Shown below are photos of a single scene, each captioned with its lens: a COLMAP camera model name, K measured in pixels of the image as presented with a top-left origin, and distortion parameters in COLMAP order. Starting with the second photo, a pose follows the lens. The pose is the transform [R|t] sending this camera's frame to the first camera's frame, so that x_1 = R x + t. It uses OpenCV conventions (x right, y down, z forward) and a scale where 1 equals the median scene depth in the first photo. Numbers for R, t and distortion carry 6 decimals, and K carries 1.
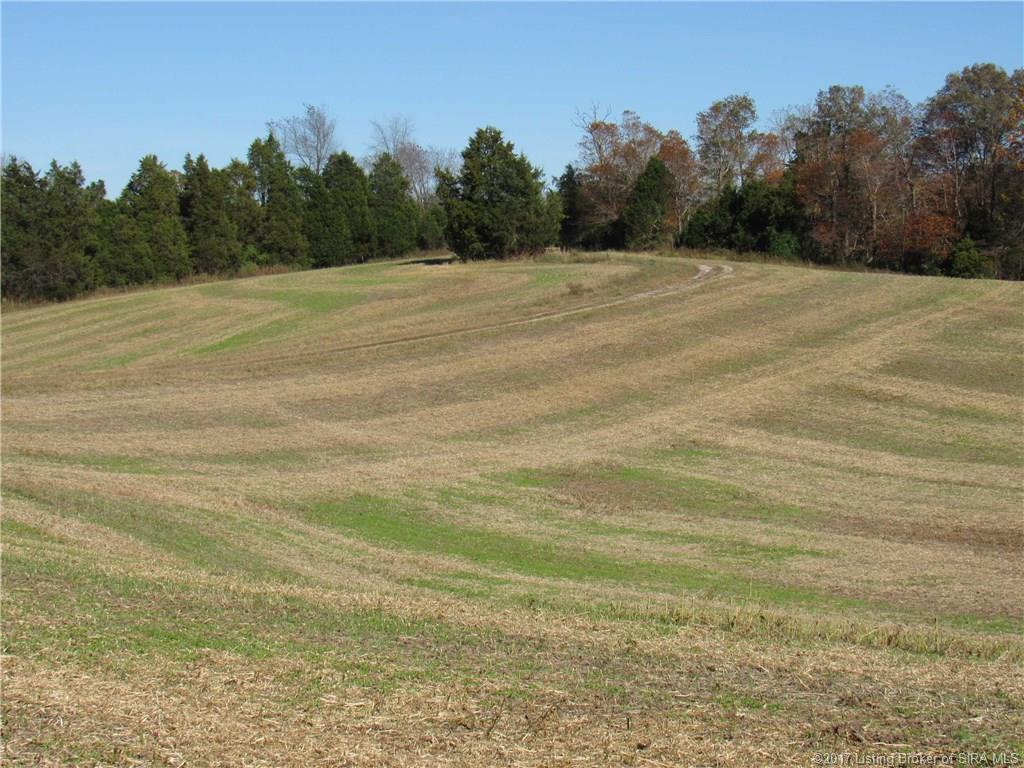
lens RADIAL K [[2061.4, 0, 512.6], [0, 2061.4, 383.7], [0, 0, 1]] dist [-0.118499, 0.000000]
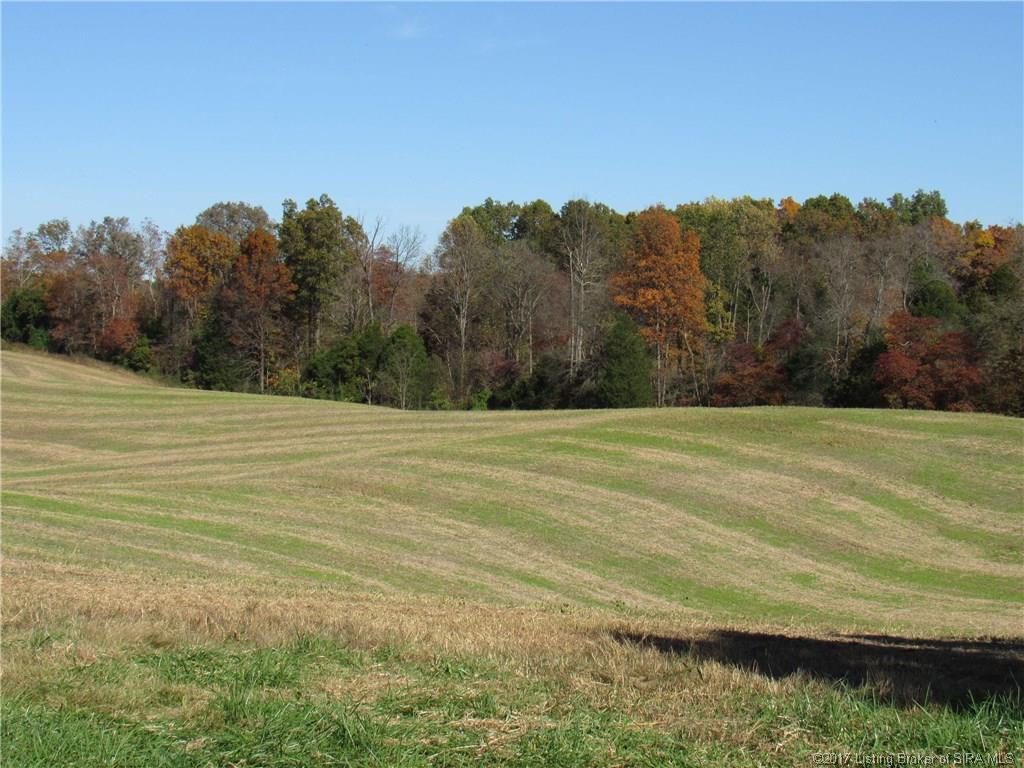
lens RADIAL K [[2061.4, 0, 519.6], [0, 2061.4, 377.1], [0, 0, 1]] dist [-0.118499, 0.000000]
pose [[0.997088, 0.023742, 0.072465, 0.347443], [-0.021272, 0.999173, -0.034658, -0.003002], [-0.073228, 0.033016, 0.996769, -0.344489]]
